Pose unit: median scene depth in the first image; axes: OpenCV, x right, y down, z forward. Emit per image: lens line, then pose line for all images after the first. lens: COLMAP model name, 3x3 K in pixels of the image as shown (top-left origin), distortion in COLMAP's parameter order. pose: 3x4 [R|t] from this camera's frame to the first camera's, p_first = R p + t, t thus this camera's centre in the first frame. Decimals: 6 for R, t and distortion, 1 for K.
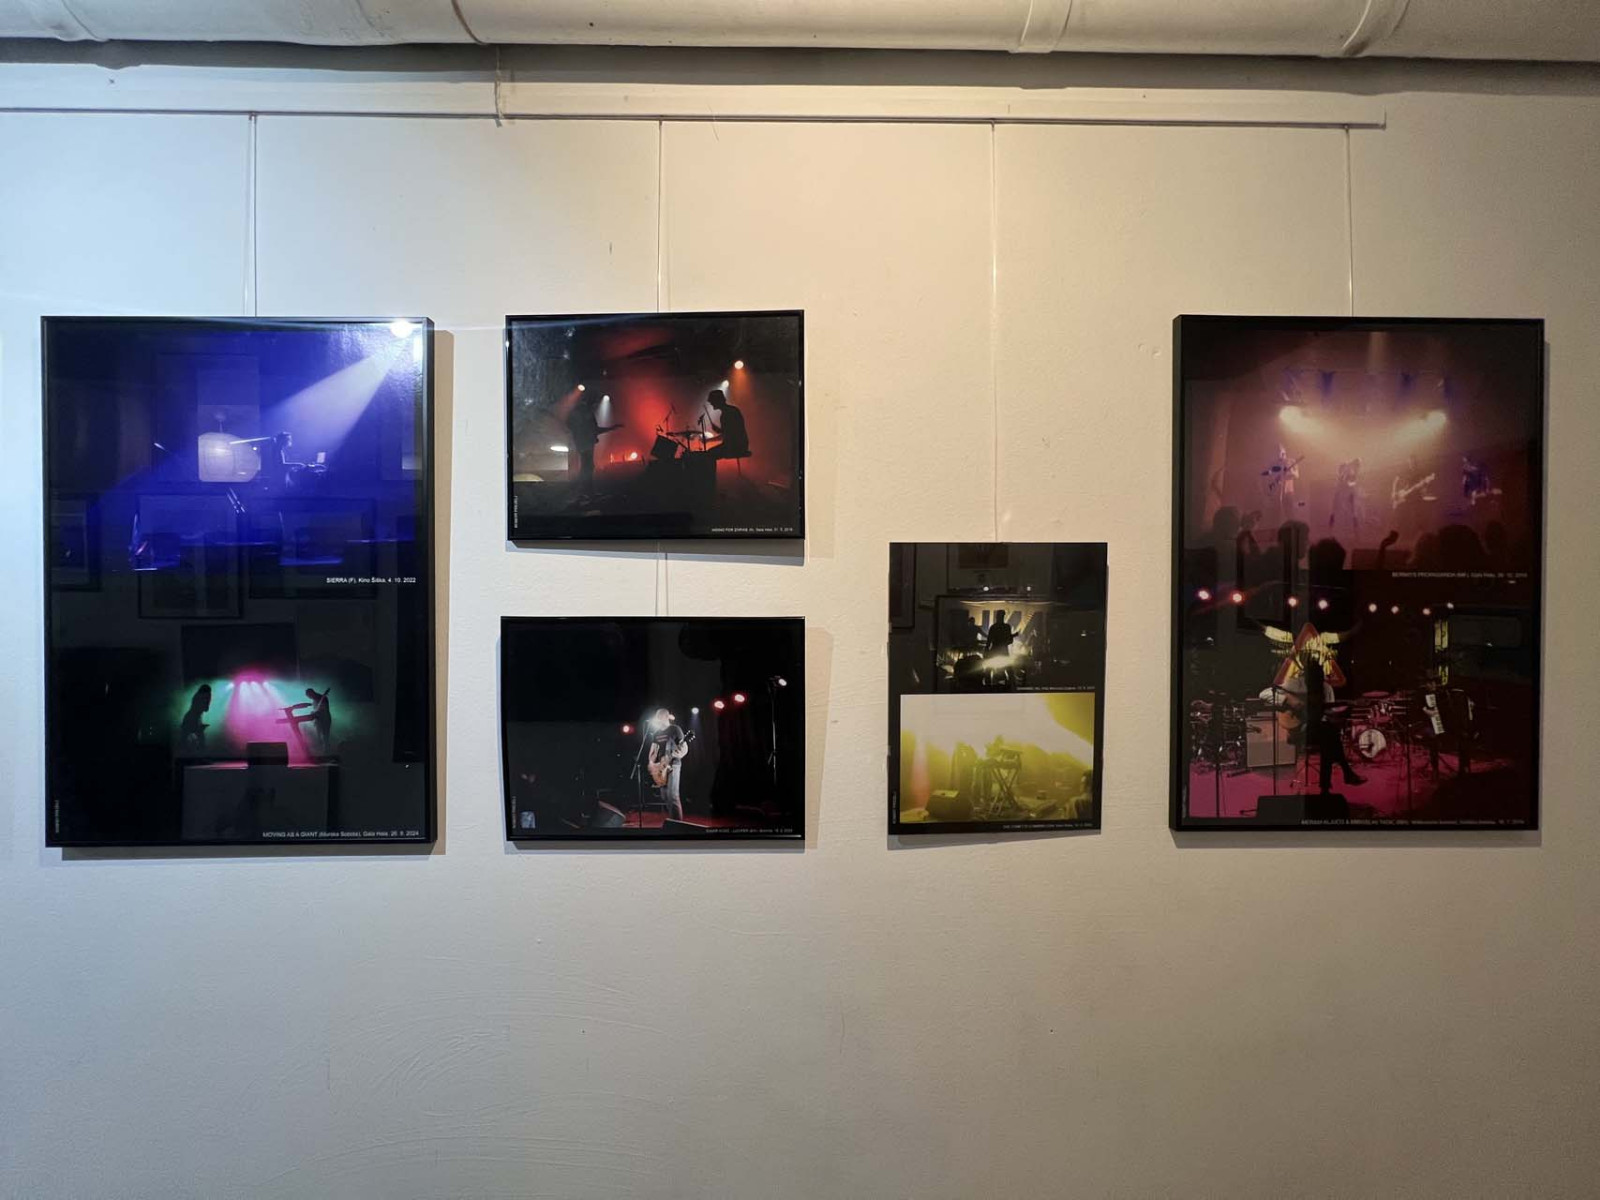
lens RADIAL K [[639.6, 0, 800.0], [0, 639.6, 600.0], [0, 0, 1]] dist [0.001160, -0.000197]
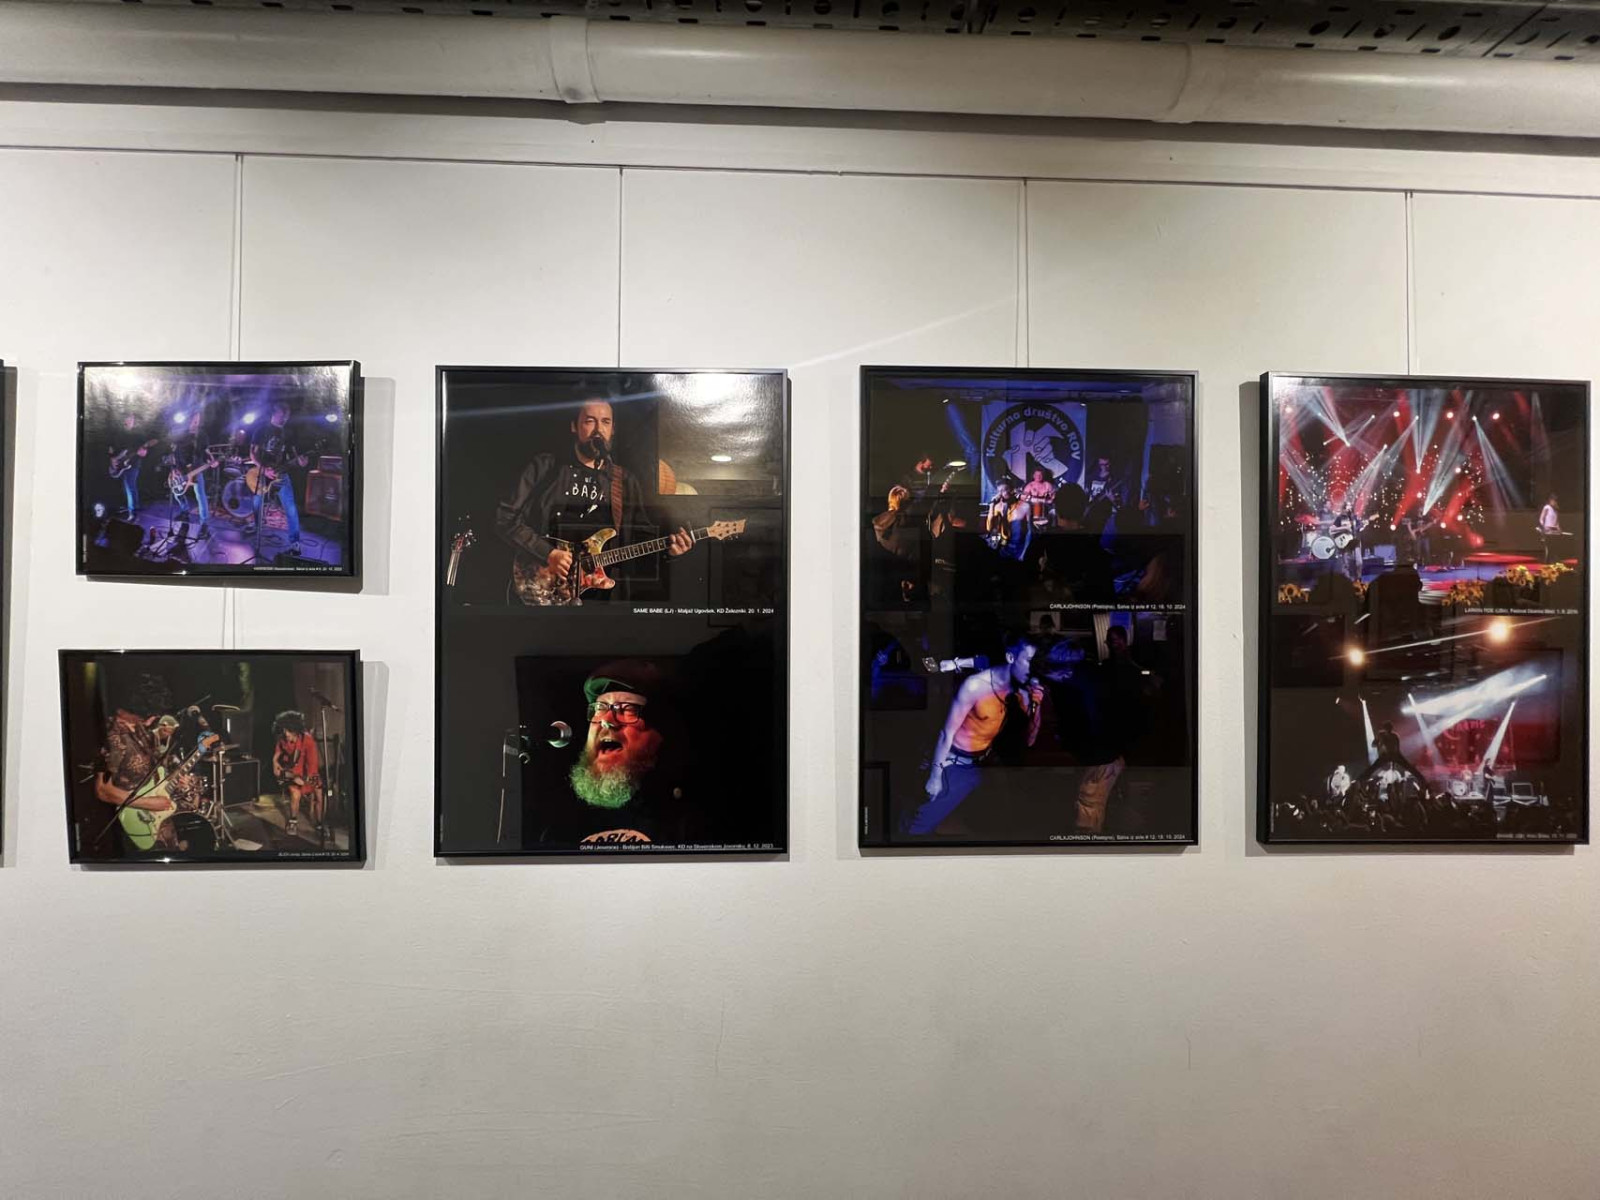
lens RADIAL K [[639.6, 0, 800.0], [0, 639.6, 600.0], [0, 0, 1]] dist [0.001160, -0.000197]
pose [[0.999945, -0.000266, 0.010496, 0.438236], [0.000449, 0.999847, -0.017467, -0.021187], [-0.010489, 0.017471, 0.999792, -0.039419]]
